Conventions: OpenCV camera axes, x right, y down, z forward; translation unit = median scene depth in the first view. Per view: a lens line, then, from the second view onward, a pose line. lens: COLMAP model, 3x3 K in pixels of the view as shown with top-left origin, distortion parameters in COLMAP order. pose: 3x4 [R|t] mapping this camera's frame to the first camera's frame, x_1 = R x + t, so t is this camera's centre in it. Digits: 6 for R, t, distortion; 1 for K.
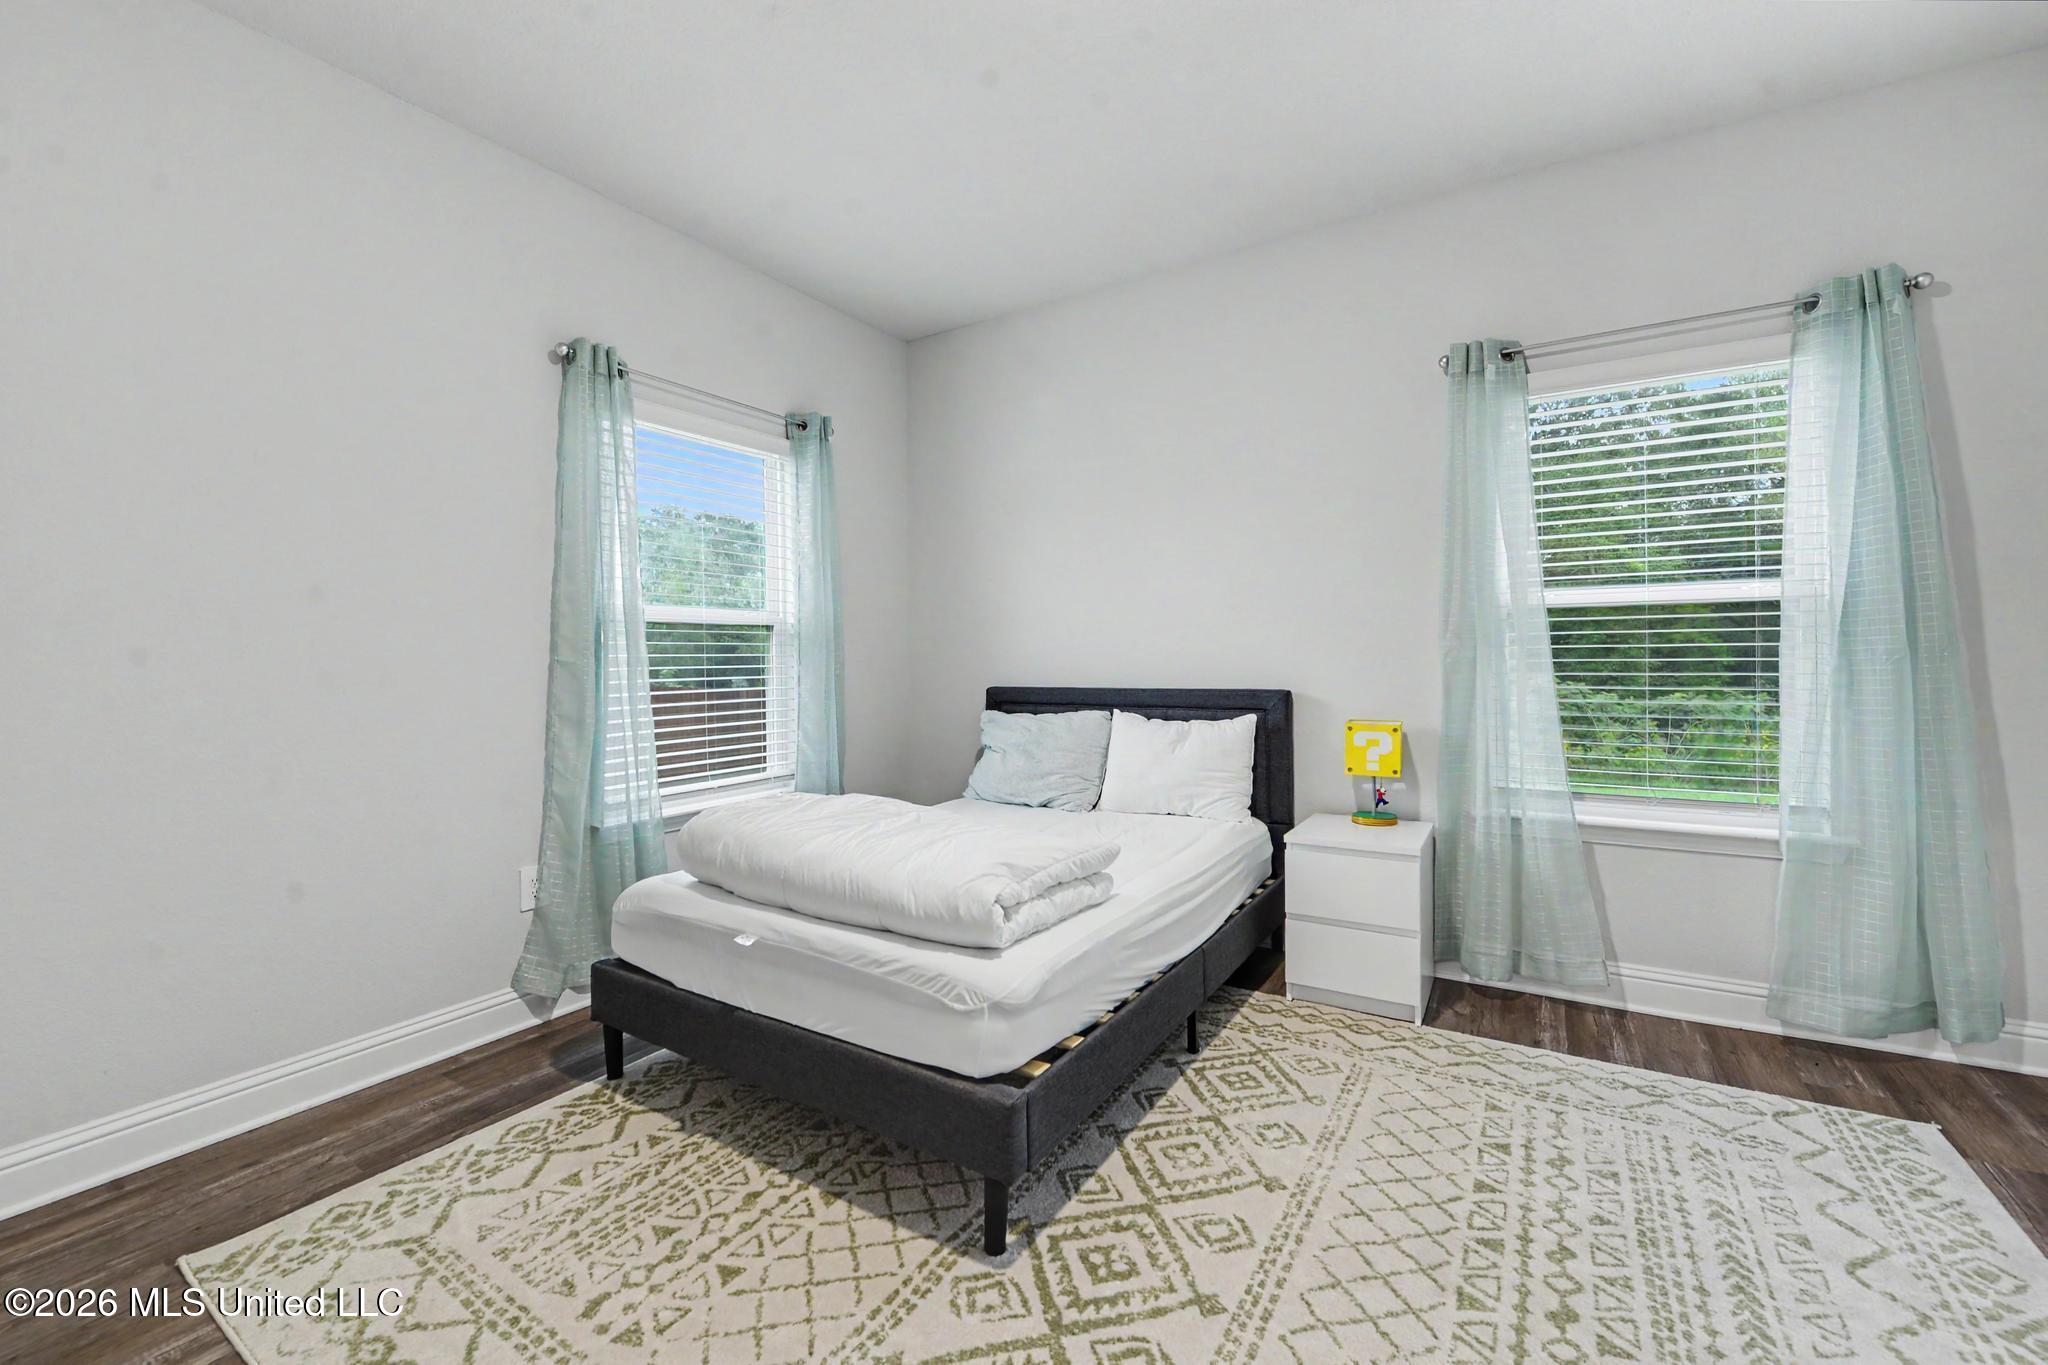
lens RADIAL K [[842.5, 0, 1018.1], [0, 842.5, 680.6], [0, 0, 1]] dist [-0.014136, -0.000072]
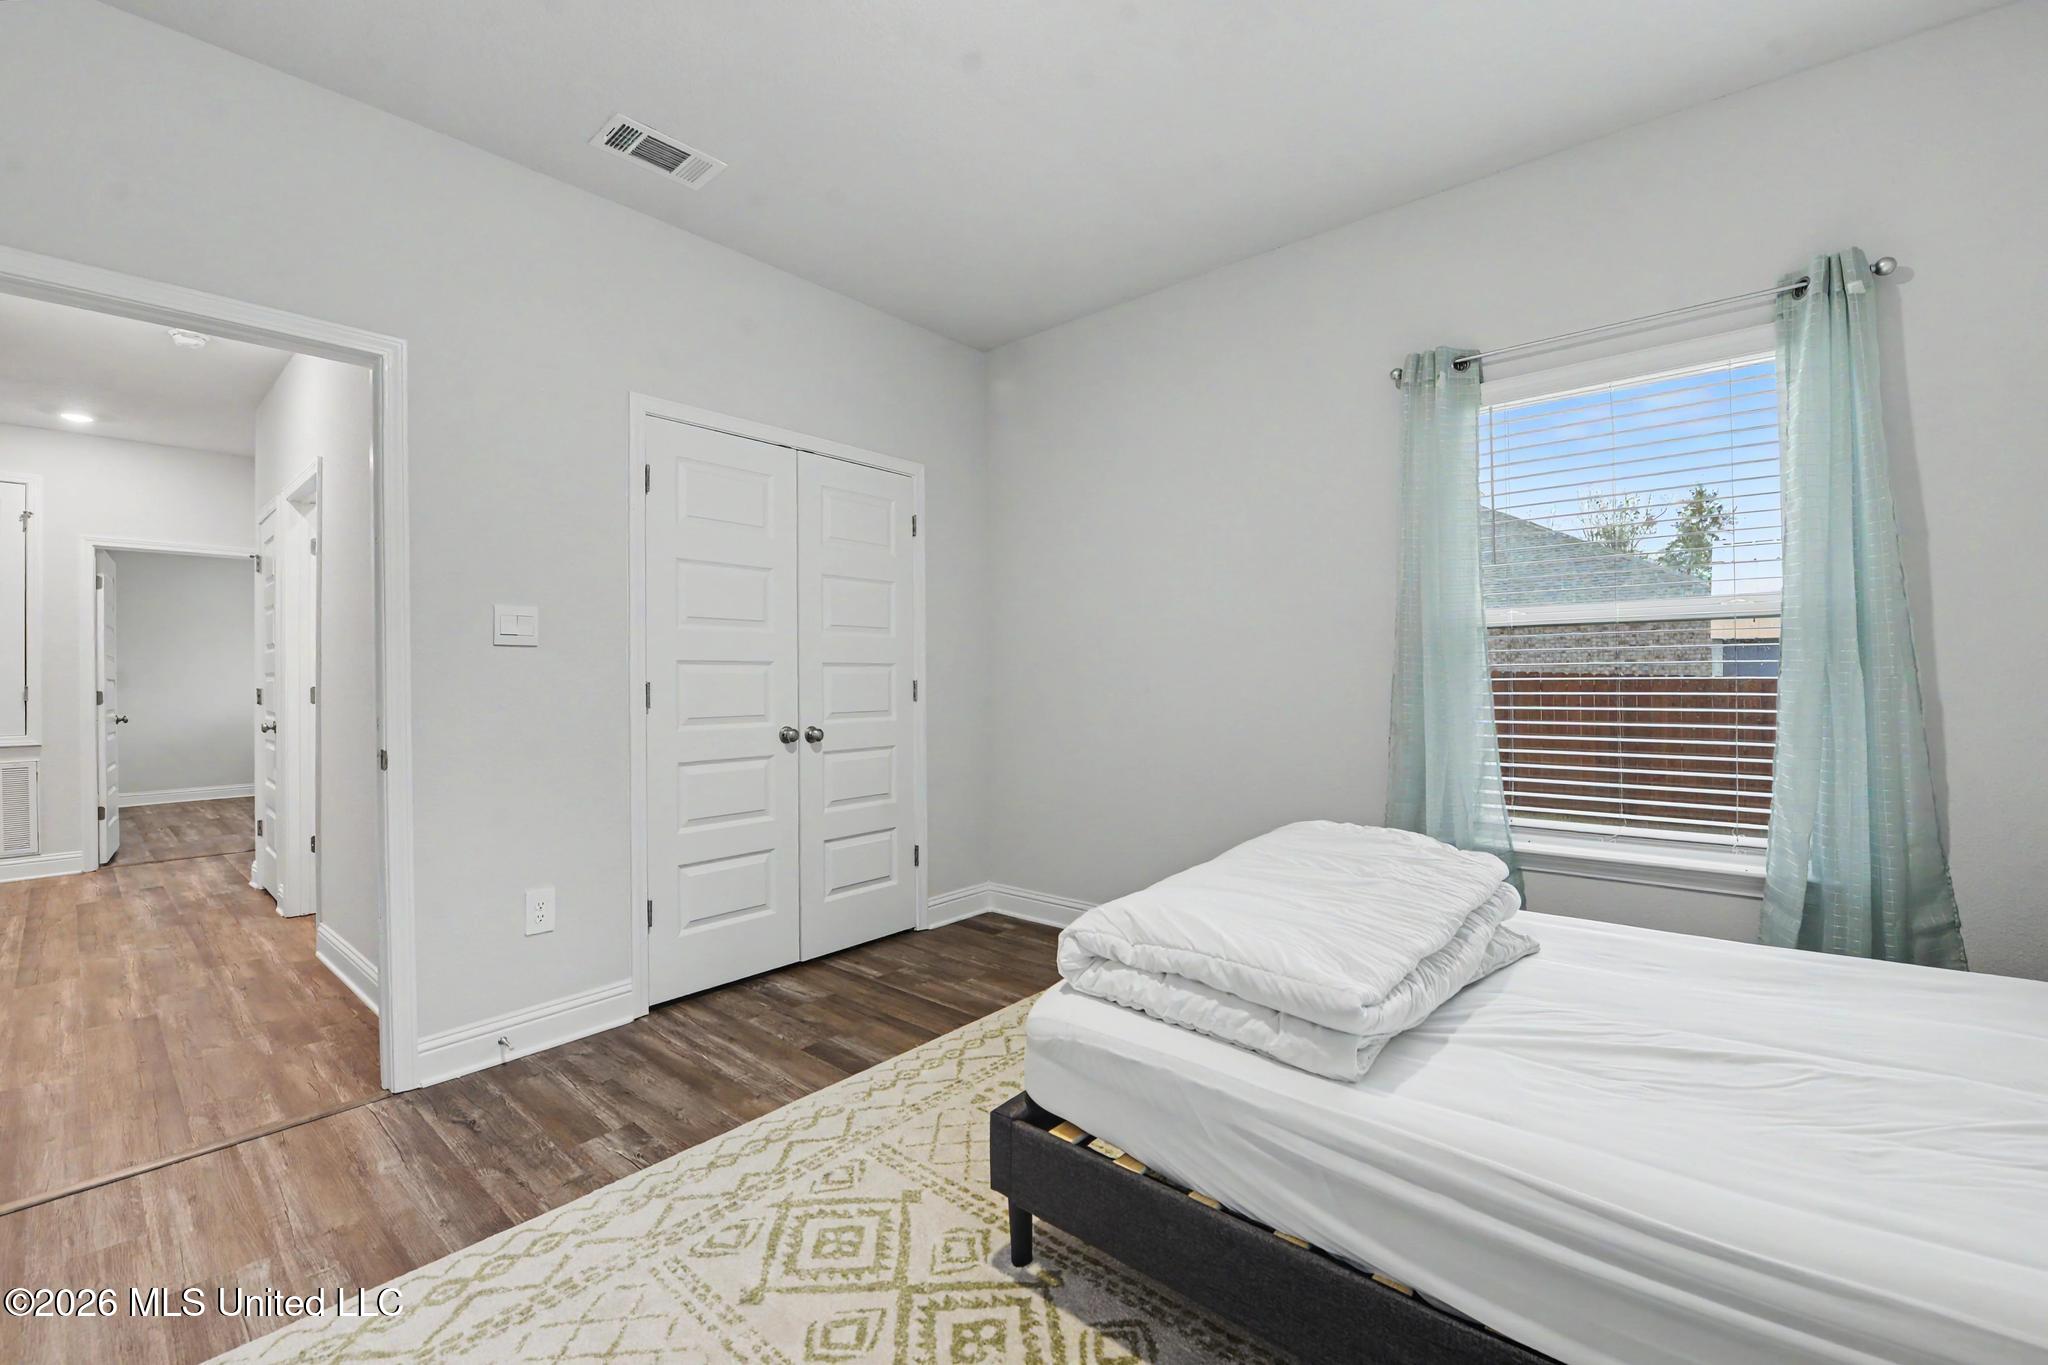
lens RADIAL K [[842.5, 0, 1018.1], [0, 842.5, 680.6], [0, 0, 1]] dist [-0.014136, -0.000072]
pose [[-0.162902, 0.015155, -0.986526, 1.008559], [-0.007404, 0.999835, 0.016582, -0.048895], [0.986614, 0.010005, -0.162763, 1.196669]]
